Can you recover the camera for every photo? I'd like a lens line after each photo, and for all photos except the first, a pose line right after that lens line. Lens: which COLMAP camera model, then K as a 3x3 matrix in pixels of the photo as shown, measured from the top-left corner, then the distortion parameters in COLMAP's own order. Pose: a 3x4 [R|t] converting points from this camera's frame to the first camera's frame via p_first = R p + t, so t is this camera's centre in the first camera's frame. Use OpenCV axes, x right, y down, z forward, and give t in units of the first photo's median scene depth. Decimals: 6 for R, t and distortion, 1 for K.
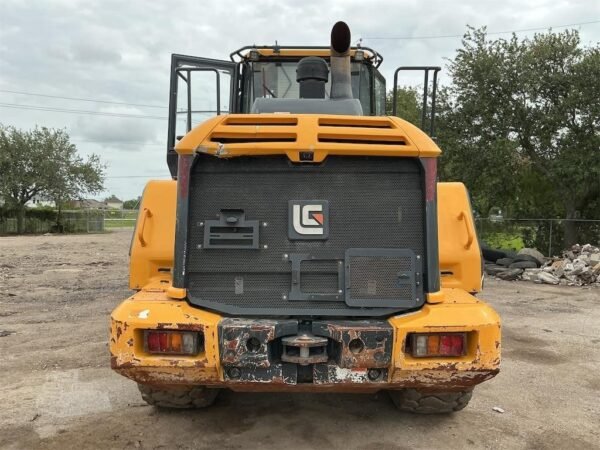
lens RADIAL K [[501.4, 0, 299.6], [0, 501.4, 214.3], [0, 0, 1]] dist [0.108560, -0.188953]
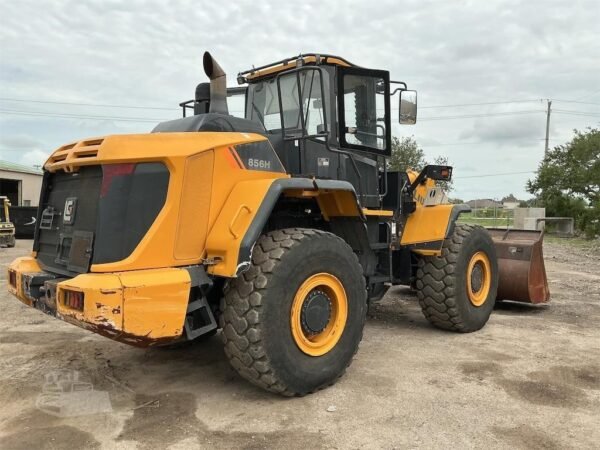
lens RADIAL K [[501.4, 0, 299.6], [0, 501.4, 214.3], [0, 0, 1]] dist [0.108560, -0.188953]
pose [[0.703728, 0.000941, -0.710469, 1.580931], [-0.000554, 1.000000, 0.000776, 0.019642], [0.710469, -0.000153, 0.703728, 0.421634]]
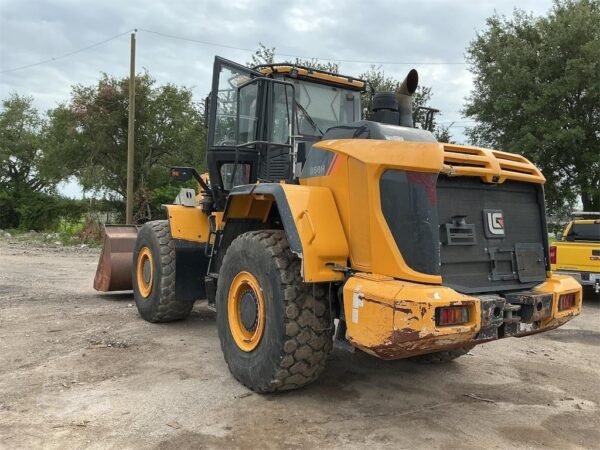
lens RADIAL K [[501.4, 0, 299.6], [0, 501.4, 214.3], [0, 0, 1]] dist [0.108560, -0.188953]
pose [[0.836100, 0.016318, 0.548335, -1.234298], [-0.021483, 0.999765, 0.003006, -0.008242], [-0.548157, -0.014293, 0.836253, 0.103219]]
